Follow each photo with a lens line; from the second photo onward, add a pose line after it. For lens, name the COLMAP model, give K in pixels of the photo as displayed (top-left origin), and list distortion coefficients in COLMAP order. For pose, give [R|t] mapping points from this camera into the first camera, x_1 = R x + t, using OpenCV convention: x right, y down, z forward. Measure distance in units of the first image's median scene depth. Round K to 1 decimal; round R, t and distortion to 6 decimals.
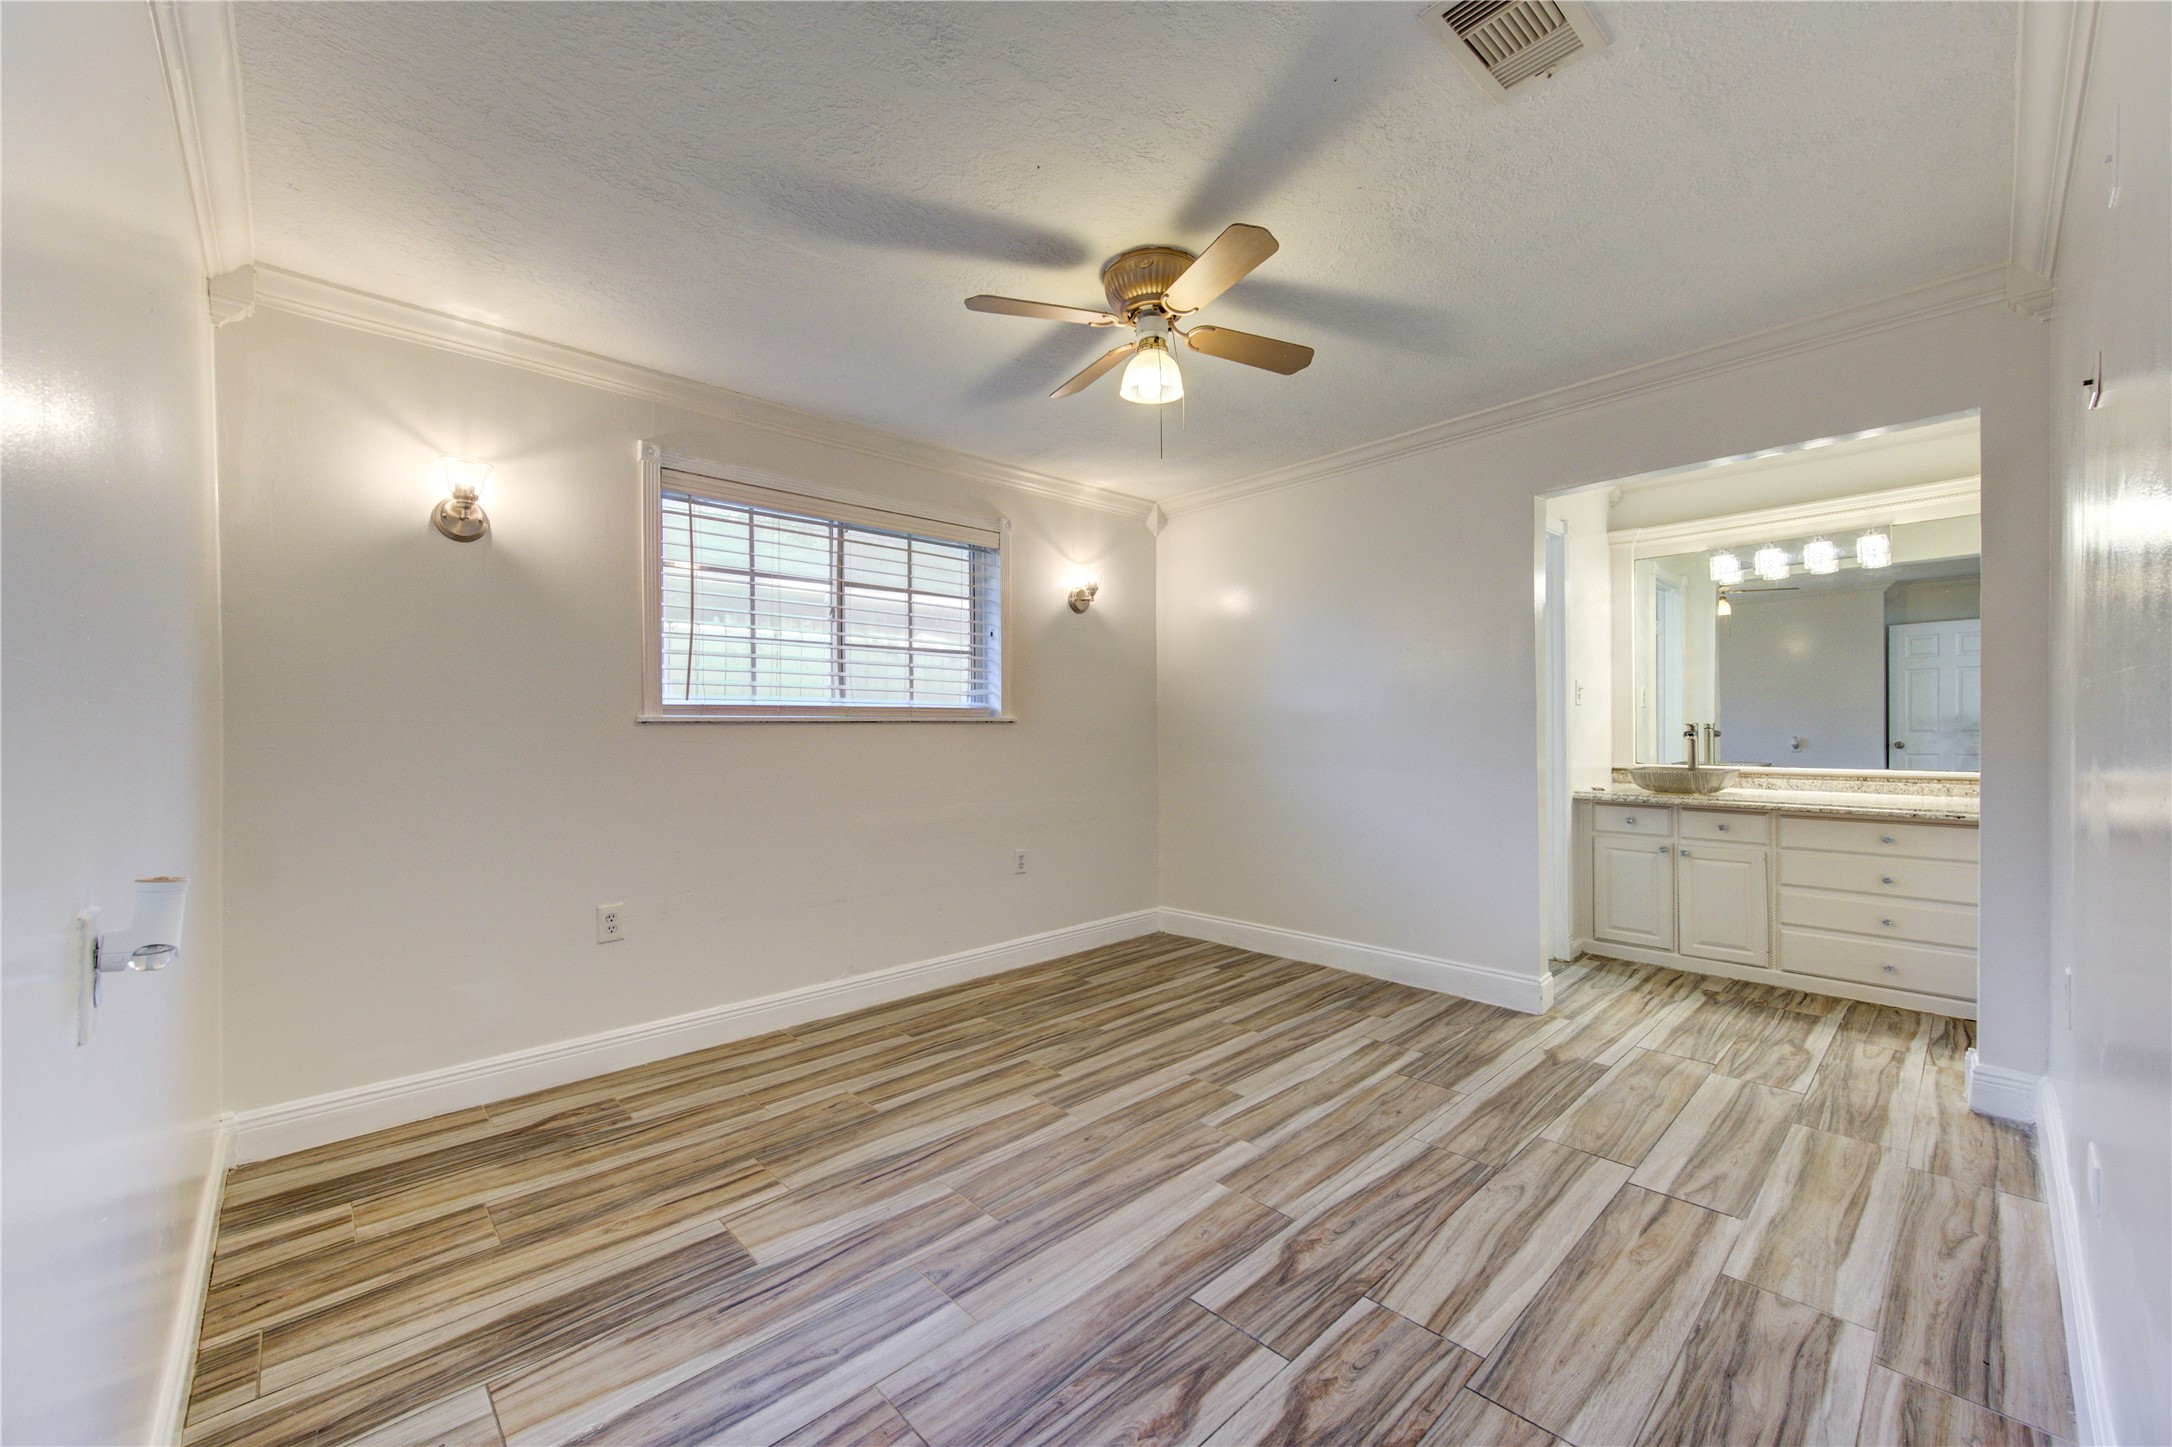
lens RADIAL K [[838.6, 0, 1081.1], [0, 838.6, 730.6], [0, 0, 1]] dist [0.001424, -0.000025]
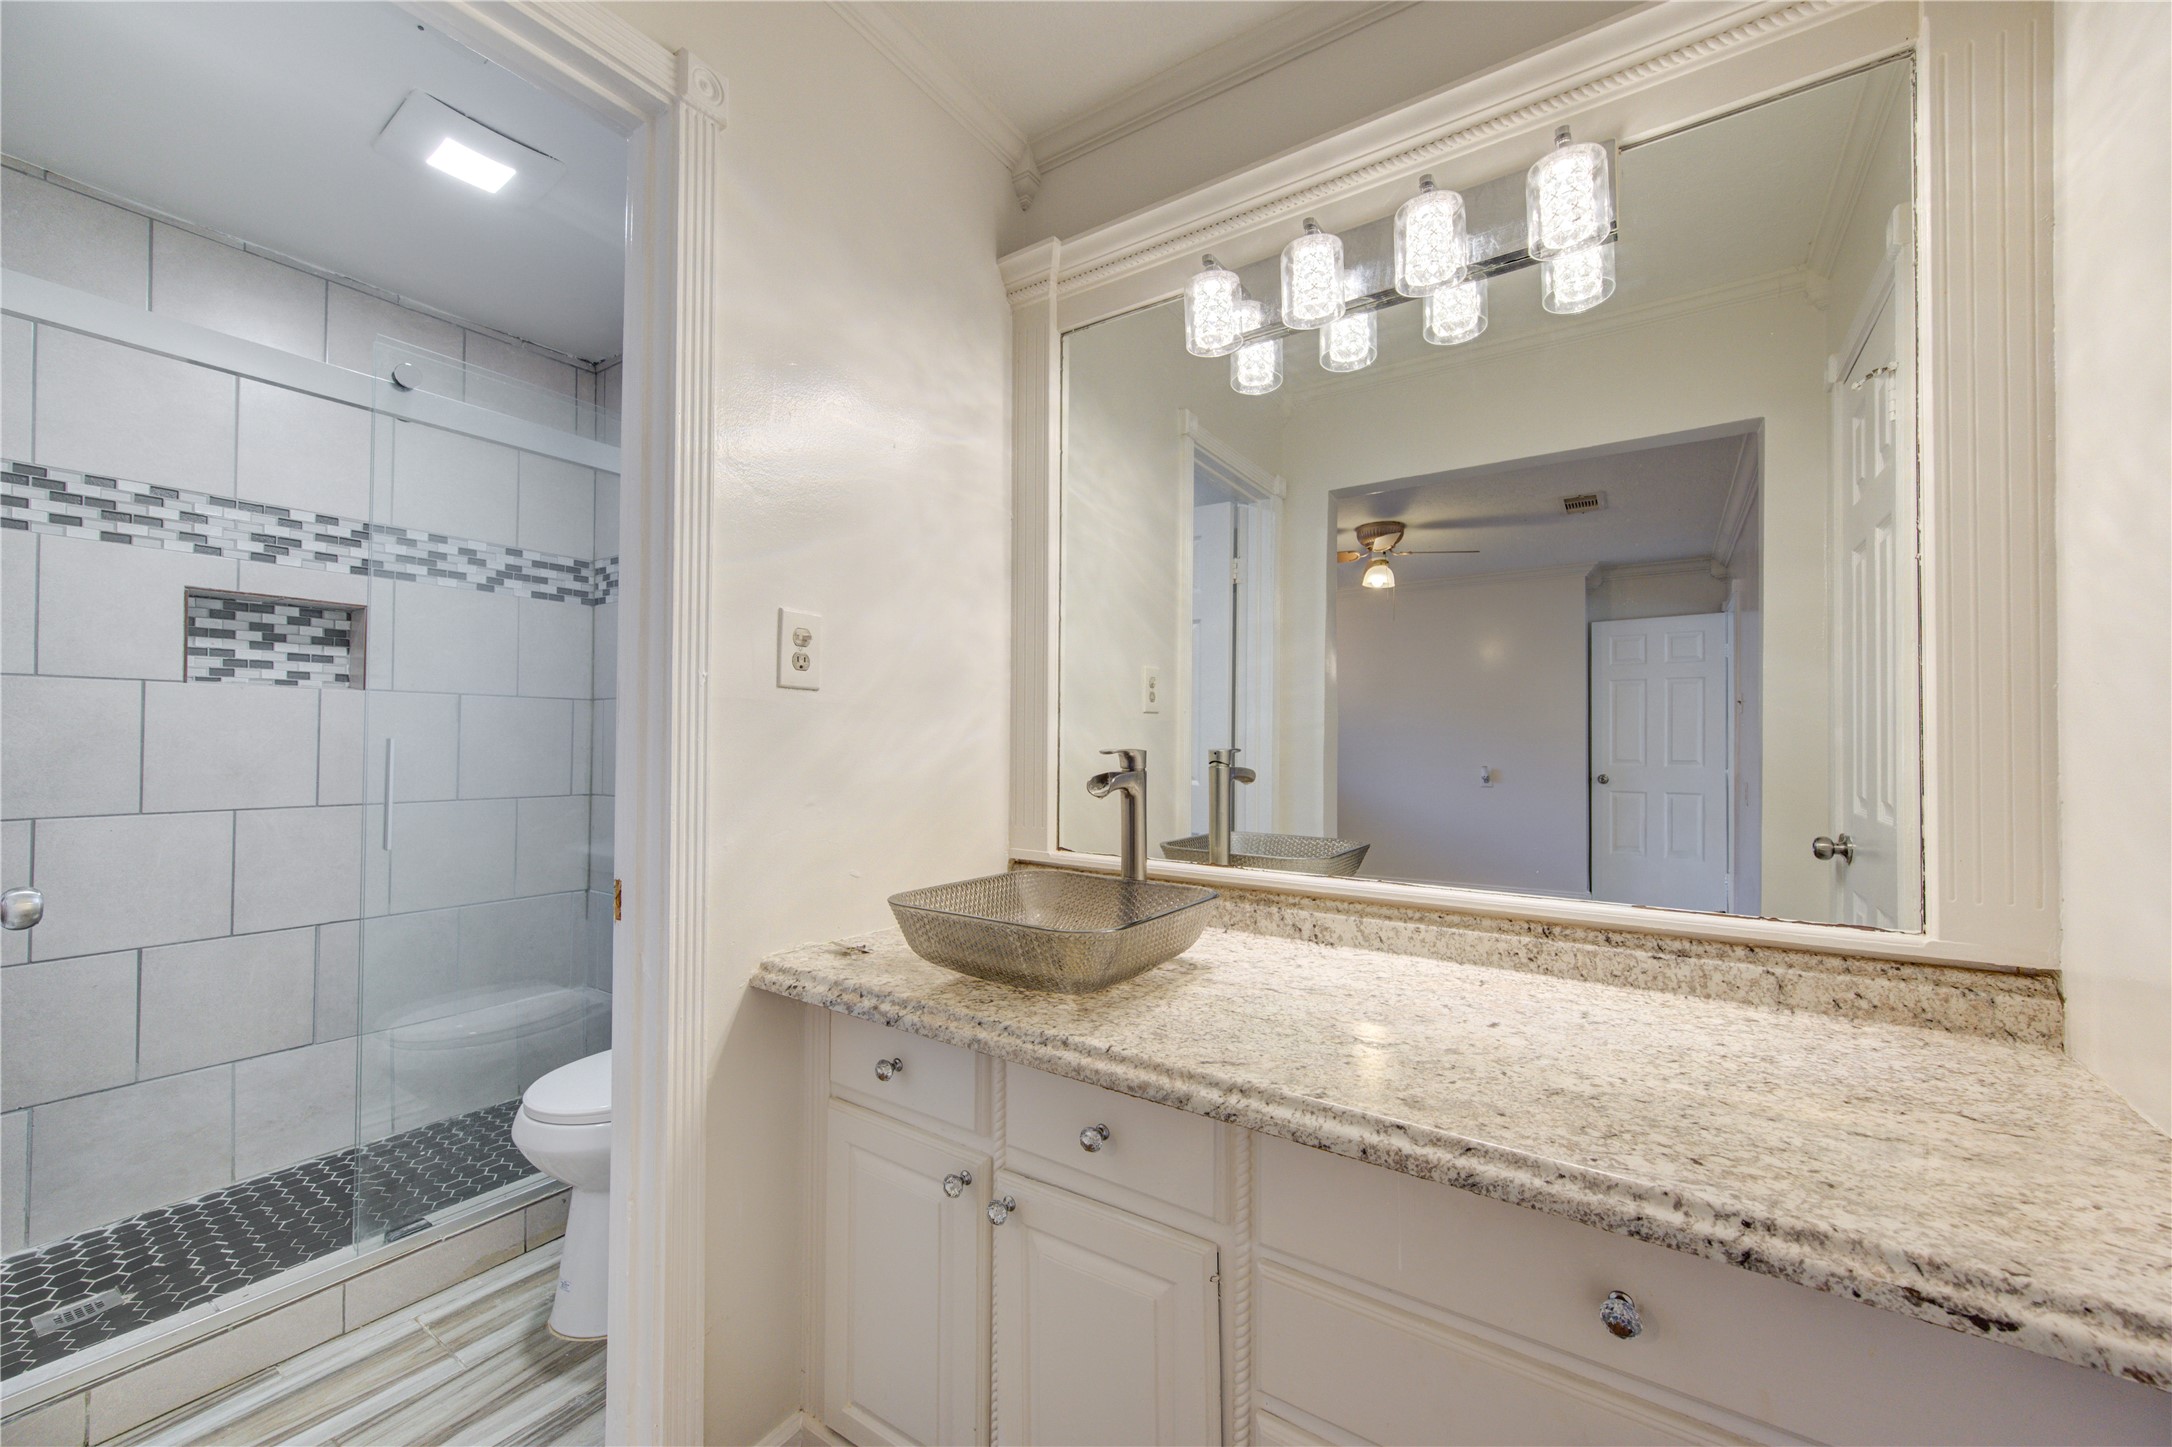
lens RADIAL K [[853.8, 0, 1090.6], [0, 853.8, 731.4], [0, 0, 1]] dist [0.001711, -0.000170]
pose [[0.971567, 0.014859, 0.236298, 0.643414], [-0.009259, 0.999650, -0.024792, -0.007262], [-0.236583, 0.021899, 0.971364, 0.677458]]
